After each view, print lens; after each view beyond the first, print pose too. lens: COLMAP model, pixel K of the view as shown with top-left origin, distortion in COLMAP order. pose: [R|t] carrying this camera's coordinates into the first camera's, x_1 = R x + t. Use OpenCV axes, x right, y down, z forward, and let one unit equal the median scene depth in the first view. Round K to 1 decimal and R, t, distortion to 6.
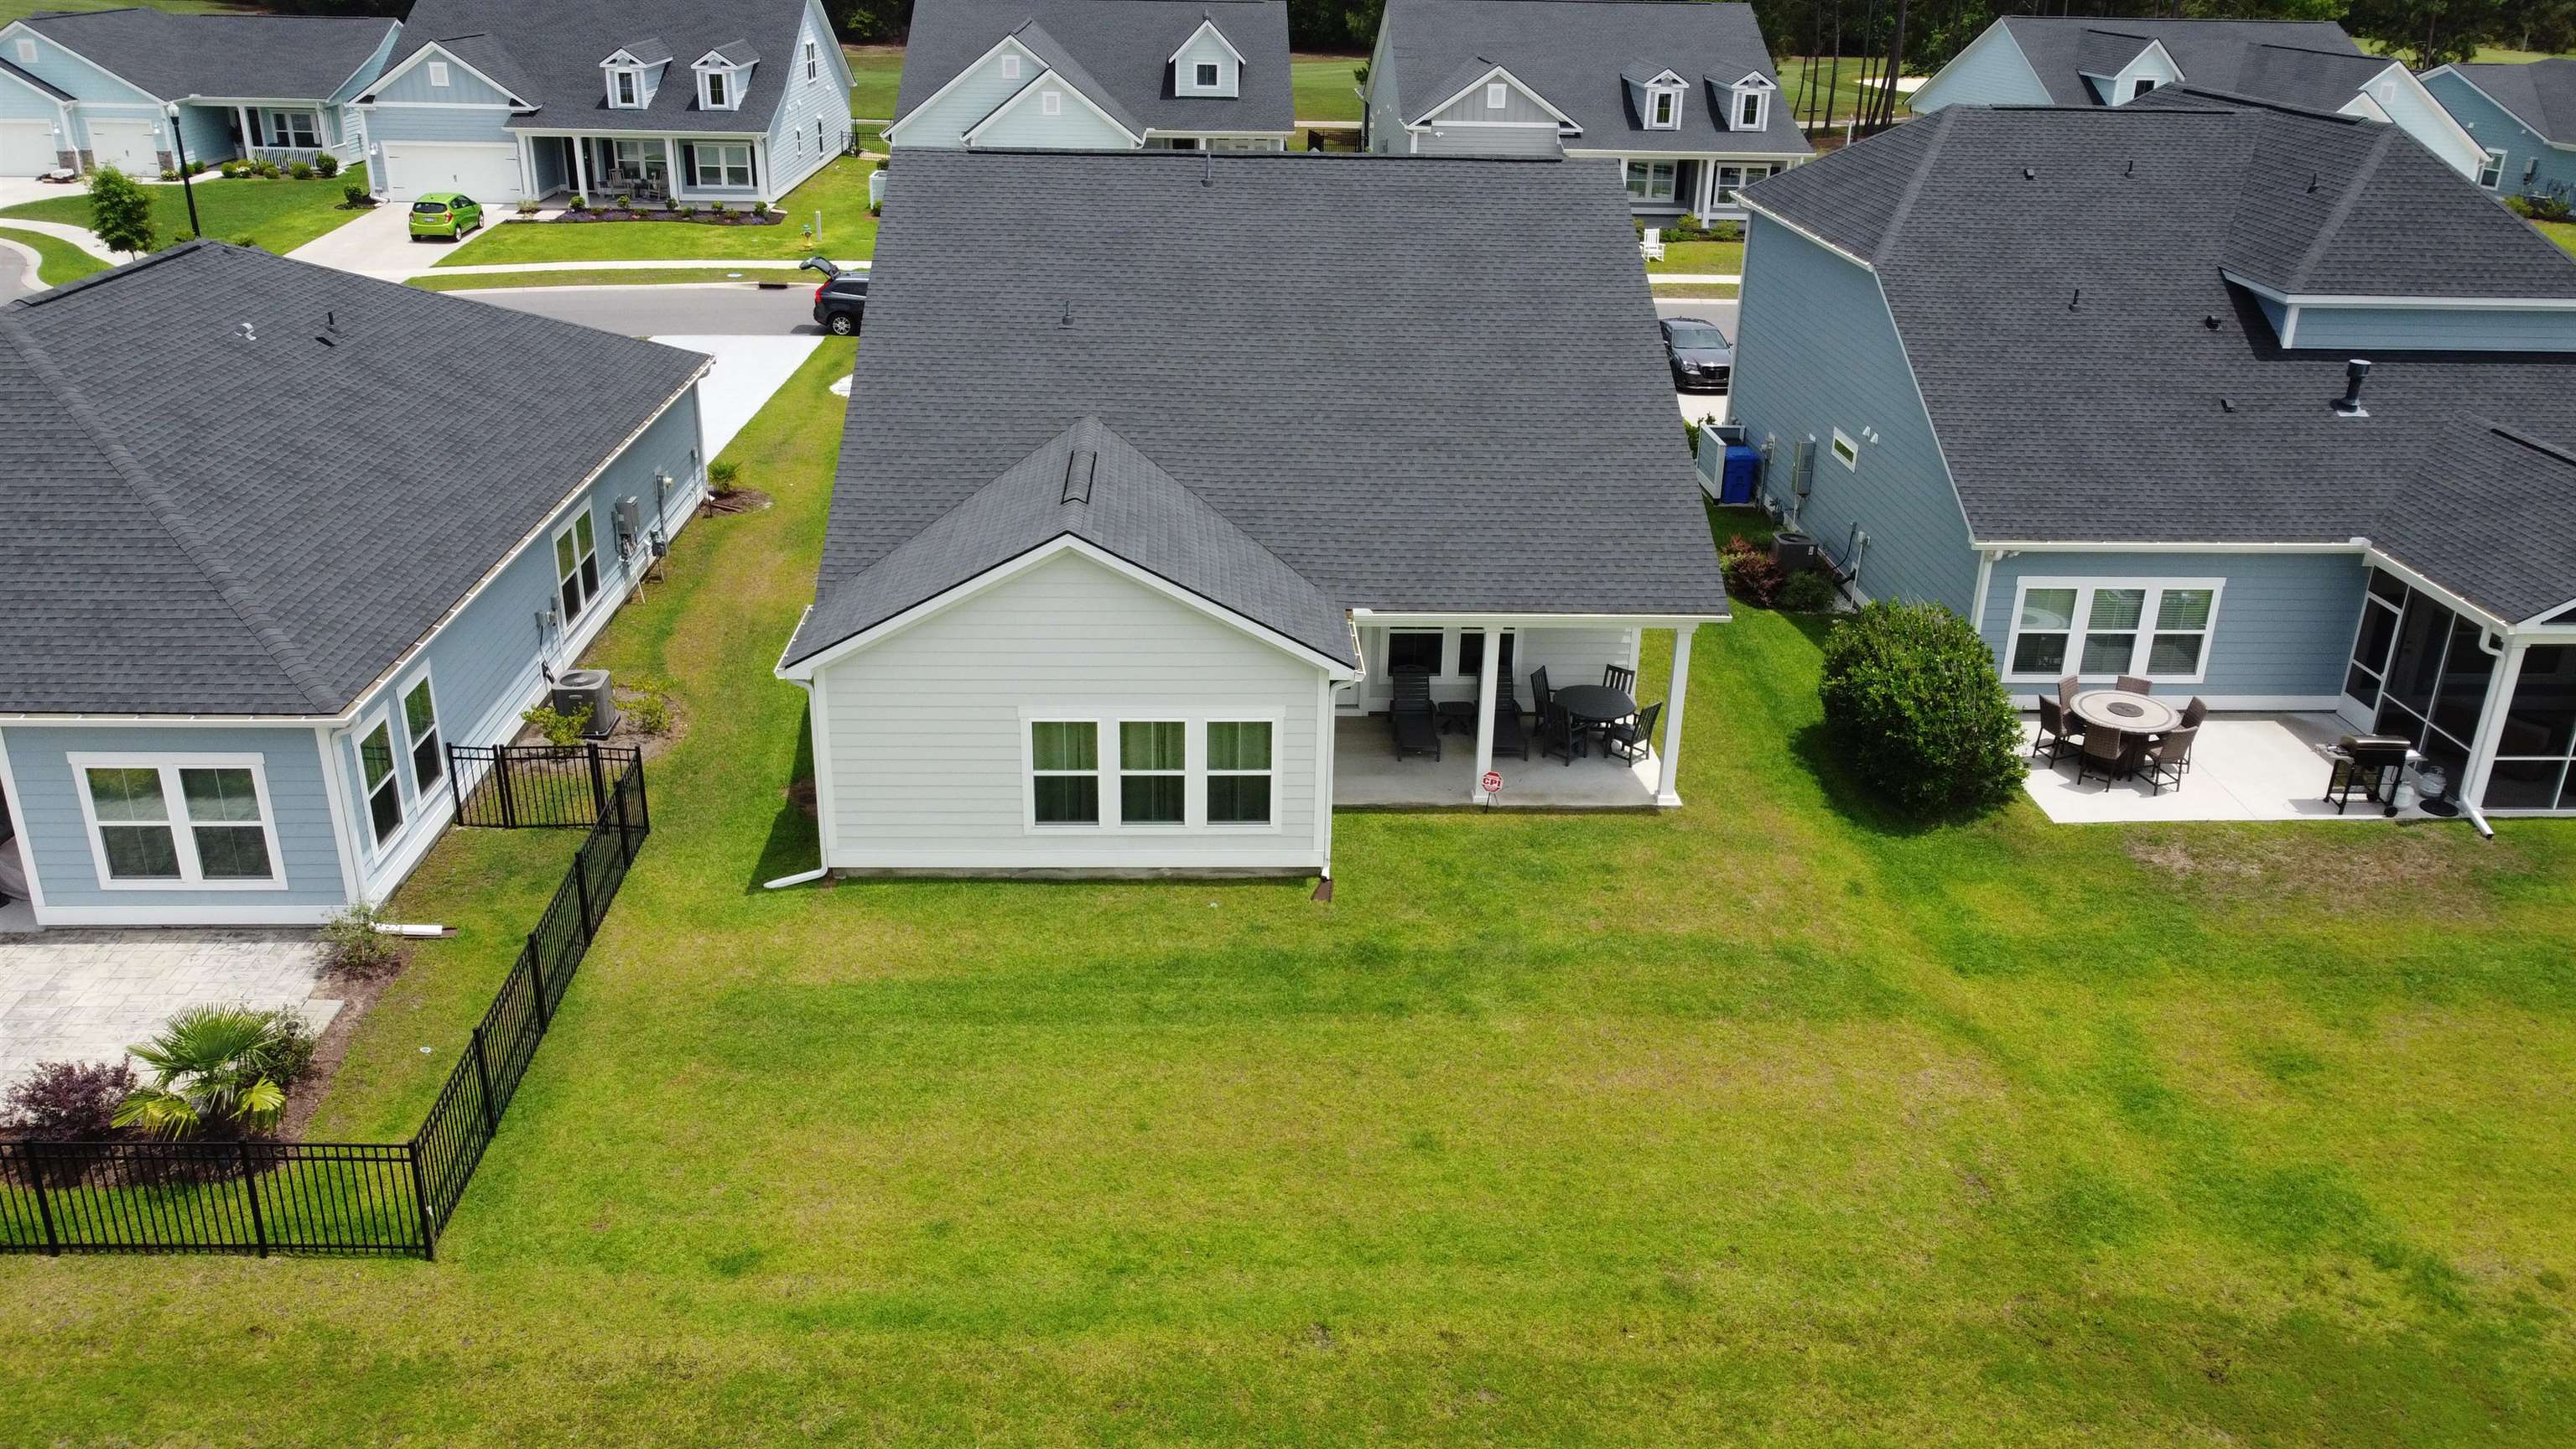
lens RADIAL K [[1963.6, 0, 1288.0], [0, 1963.6, 724.5], [0, 0, 1]] dist [0.002454, -0.012862]
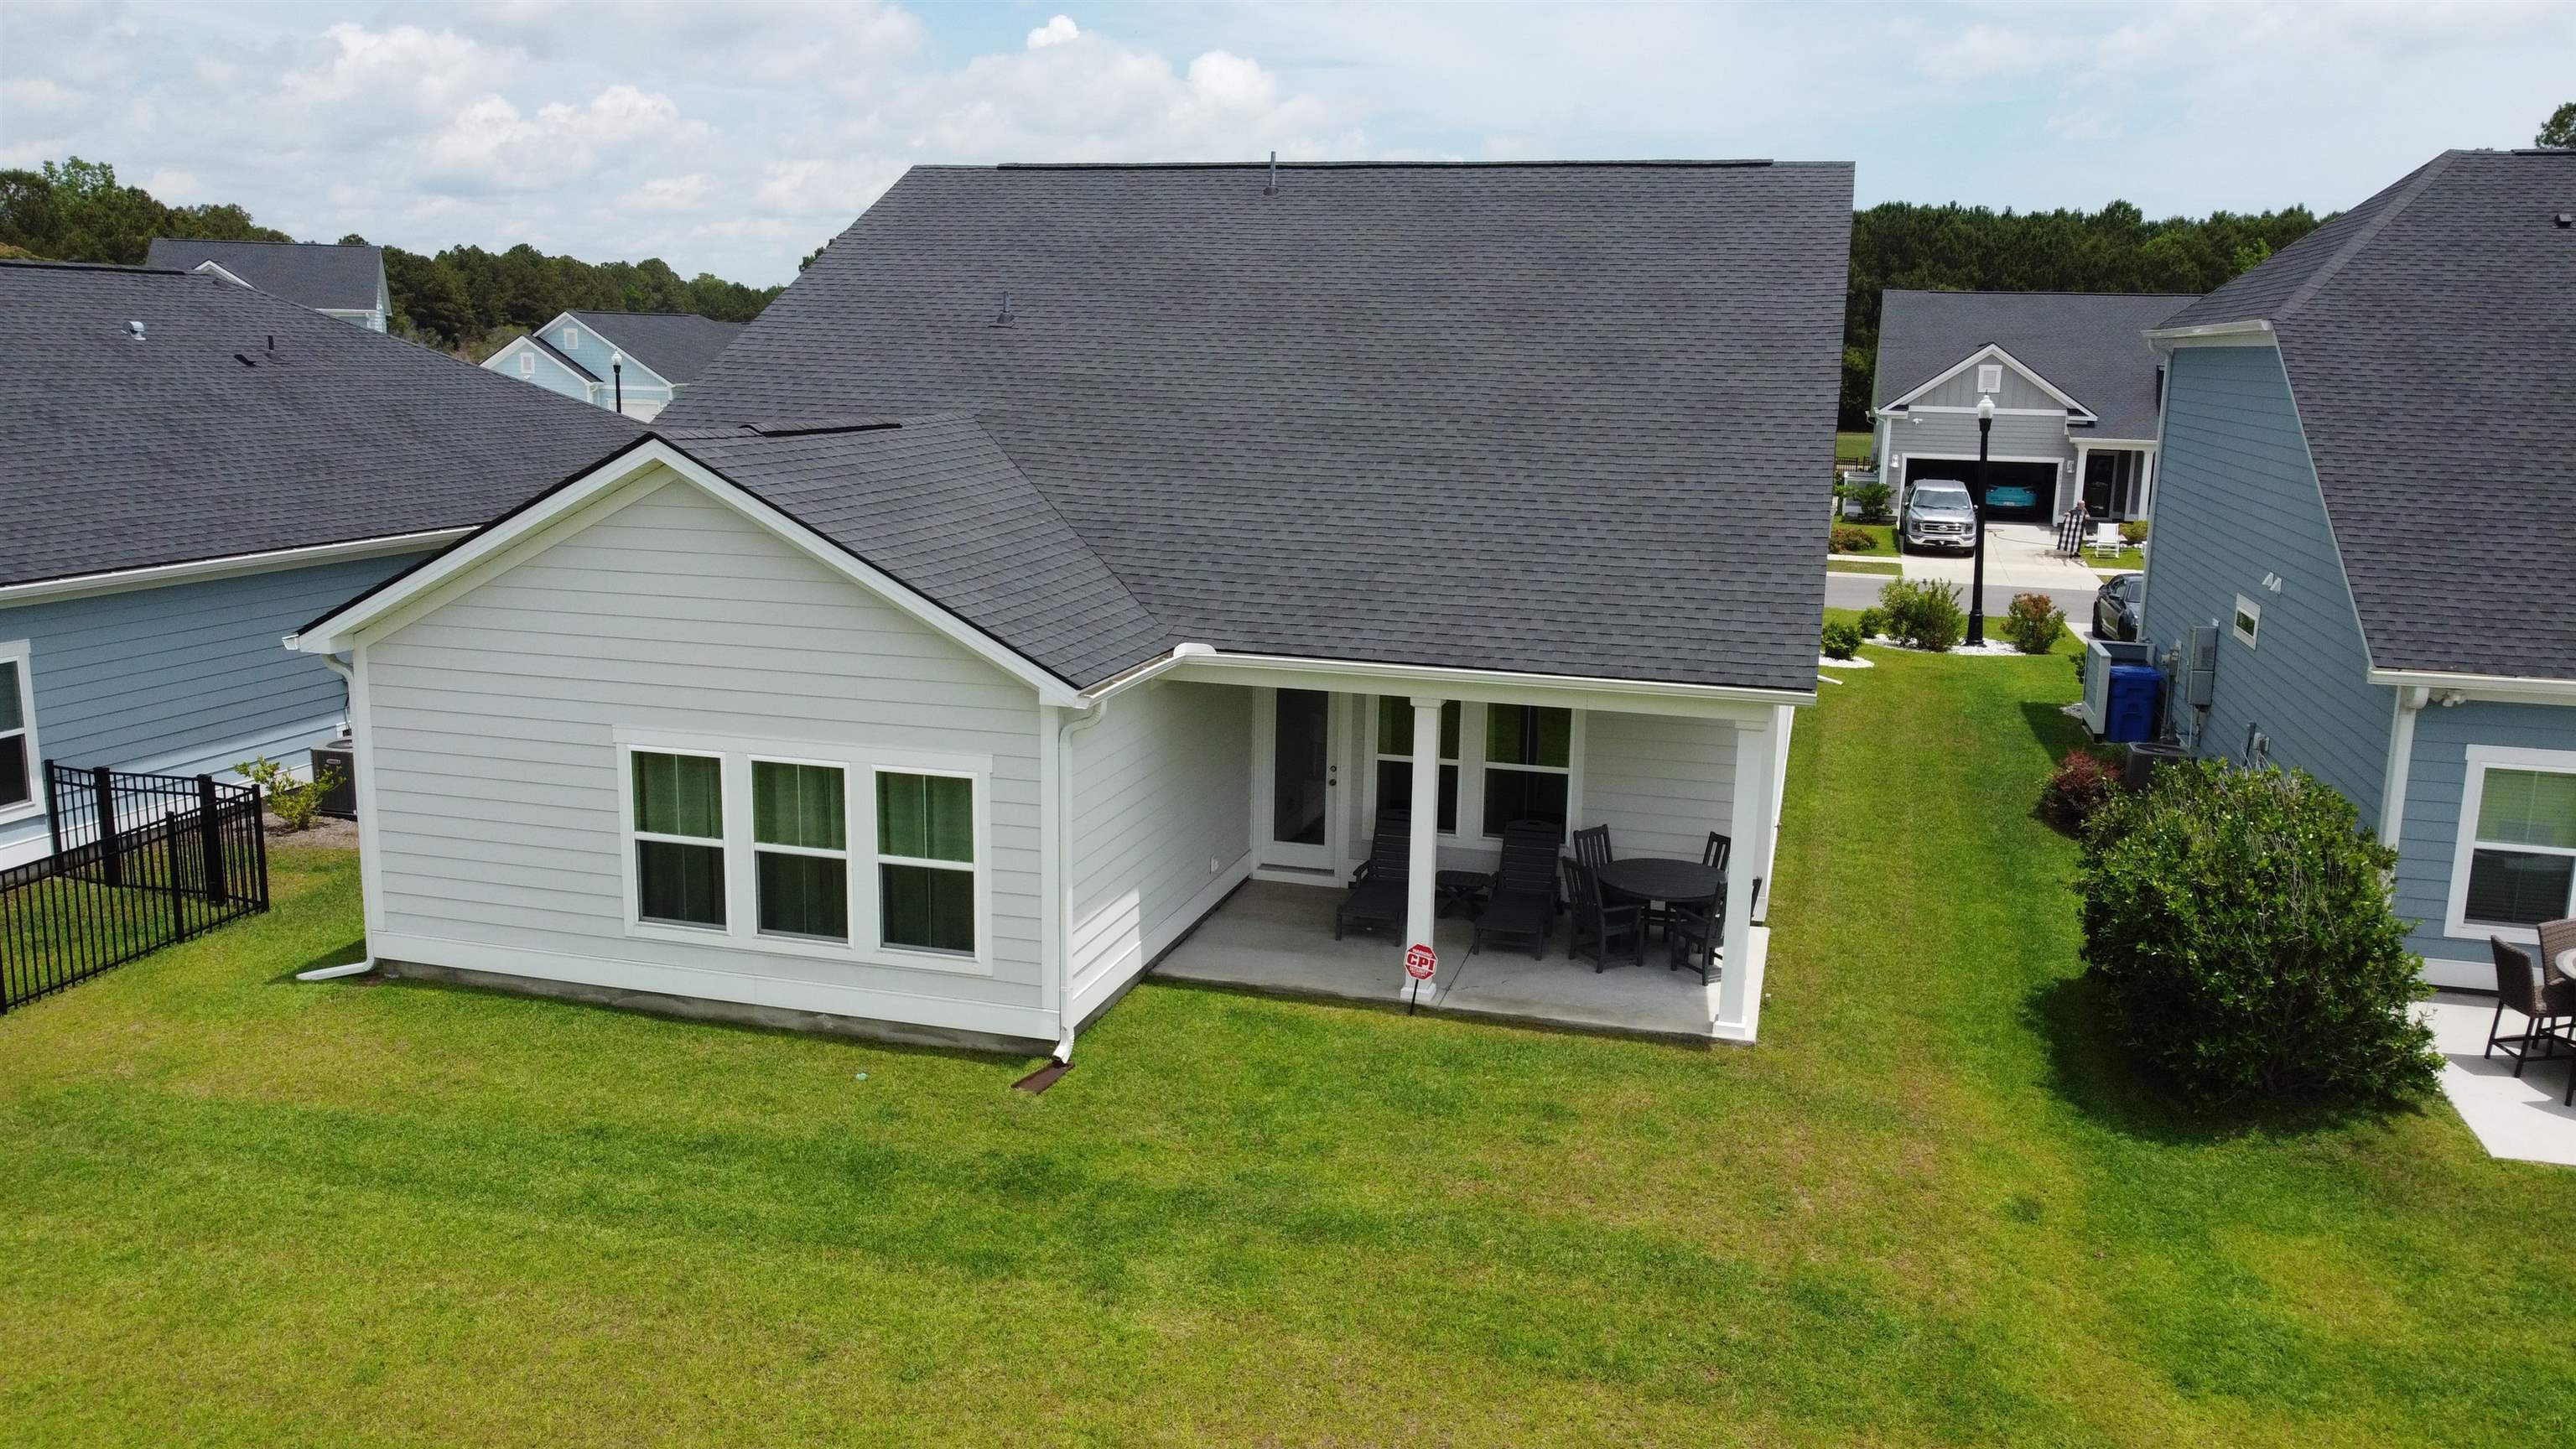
lens RADIAL K [[1963.6, 0, 1288.0], [0, 1963.6, 724.5], [0, 0, 1]] dist [0.002454, -0.012862]
pose [[0.949419, 0.058161, -0.308580, 0.266475], [-0.122087, 0.973752, -0.192097, 0.085353], [0.289308, 0.220054, 0.931599, 0.440747]]
